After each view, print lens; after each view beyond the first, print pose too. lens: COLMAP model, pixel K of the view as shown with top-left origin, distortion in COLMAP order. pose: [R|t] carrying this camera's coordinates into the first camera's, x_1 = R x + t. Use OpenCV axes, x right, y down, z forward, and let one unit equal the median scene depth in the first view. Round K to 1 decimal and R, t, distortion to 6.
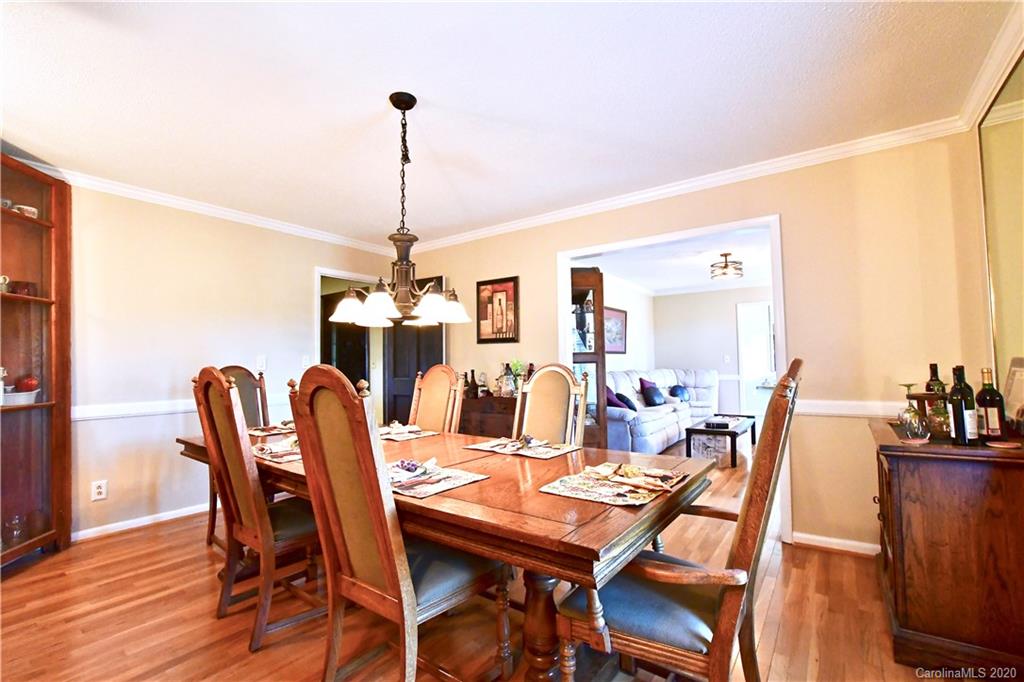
lens RADIAL K [[451.2, 0, 511.0], [0, 451.2, 345.1], [0, 0, 1]] dist [-0.039480, 0.008999]
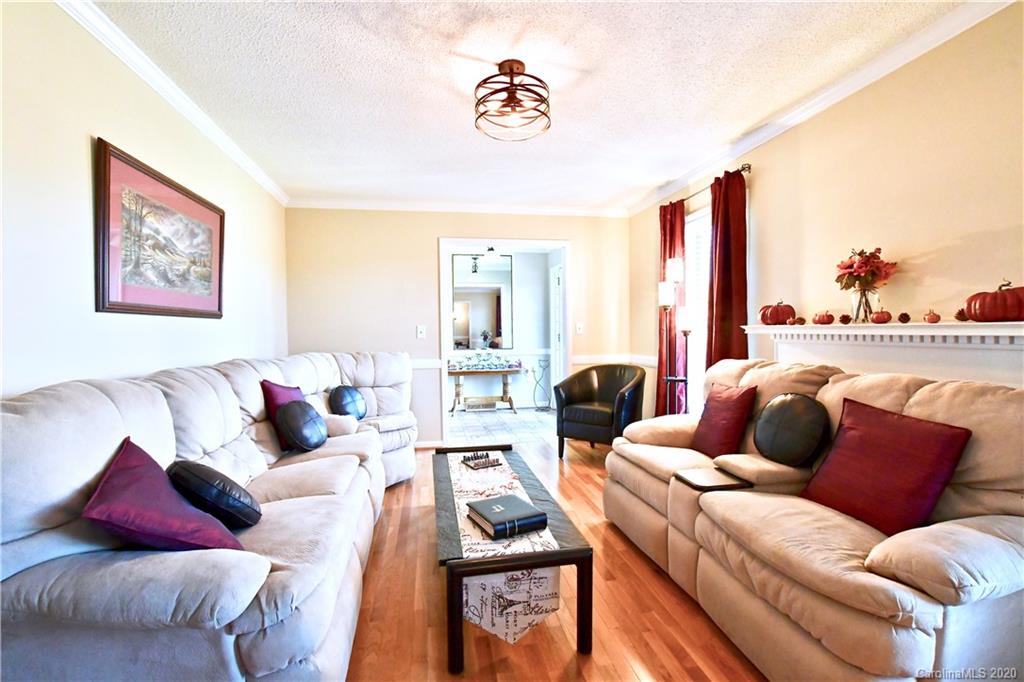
lens RADIAL K [[451.2, 0, 511.0], [0, 451.2, 345.1], [0, 0, 1]] dist [-0.039480, 0.008999]
pose [[0.686804, -0.018217, 0.726614, 0.154251], [-0.026672, 0.998381, 0.050241, 0.017403], [-0.726353, -0.053886, 0.685206, 0.578326]]
